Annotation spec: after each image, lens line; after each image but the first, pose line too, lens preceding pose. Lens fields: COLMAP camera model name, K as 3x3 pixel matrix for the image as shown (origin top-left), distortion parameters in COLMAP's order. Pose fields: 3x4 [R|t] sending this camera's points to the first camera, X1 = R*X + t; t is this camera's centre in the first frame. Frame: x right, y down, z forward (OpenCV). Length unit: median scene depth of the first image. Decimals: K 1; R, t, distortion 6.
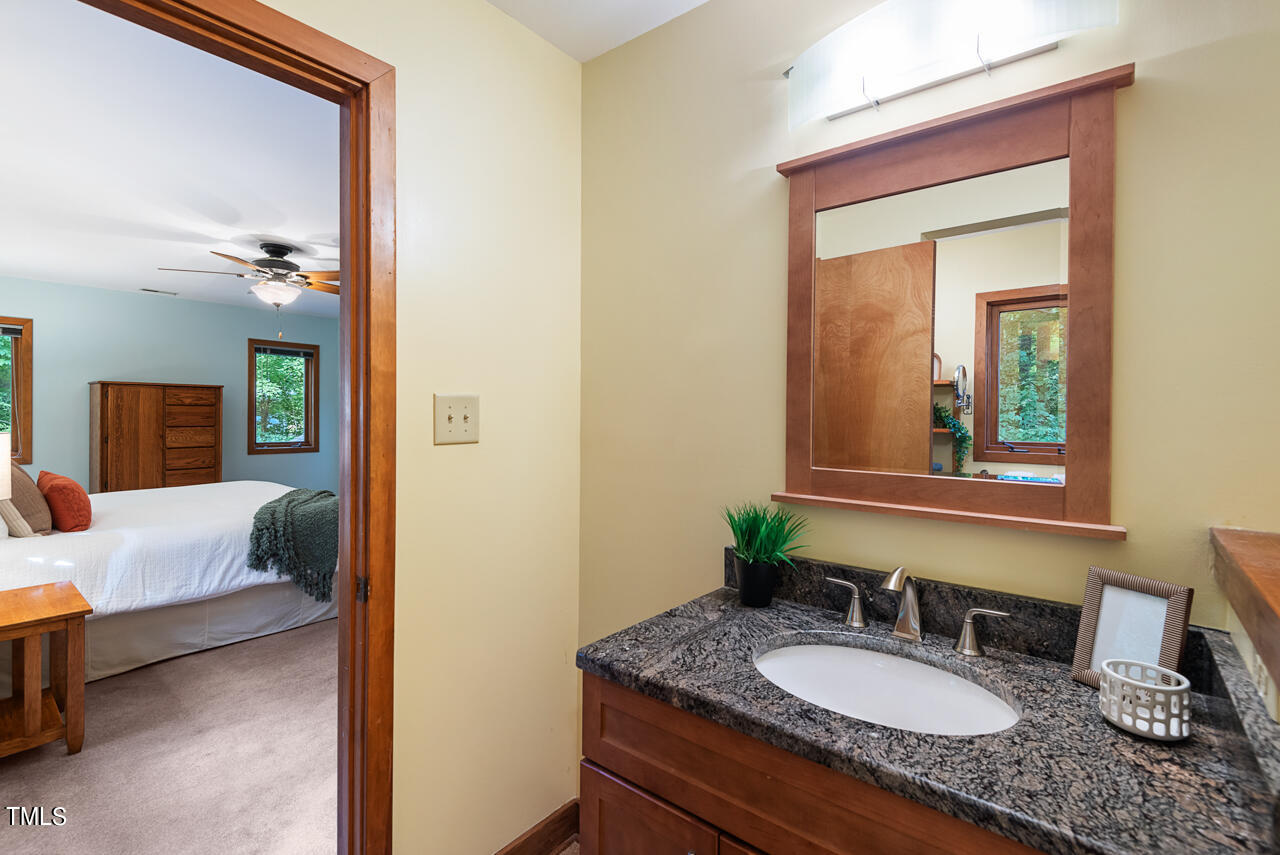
lens RADIAL K [[583.1, 0, 640.6], [0, 583.1, 425.6], [0, 0, 1]] dist [0.030865, -0.018755]
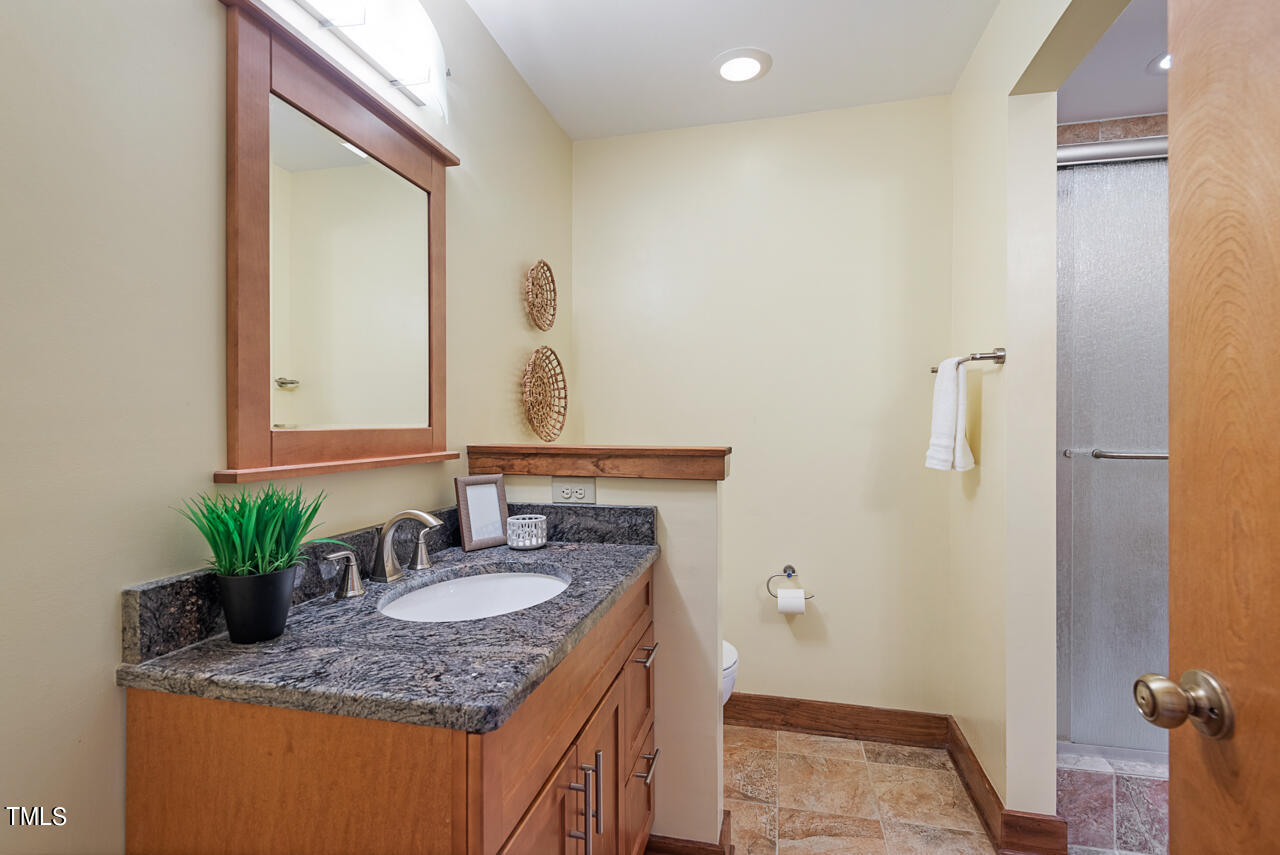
lens RADIAL K [[583.1, 0, 643.2], [0, 583.1, 422.1], [0, 0, 1]] dist [0.030865, -0.018755]
pose [[-0.431633, -0.003486, 0.902043, -0.629903], [0.021132, 0.999679, 0.013975, 0.068946], [-0.901802, 0.025094, -0.431421, 0.961373]]
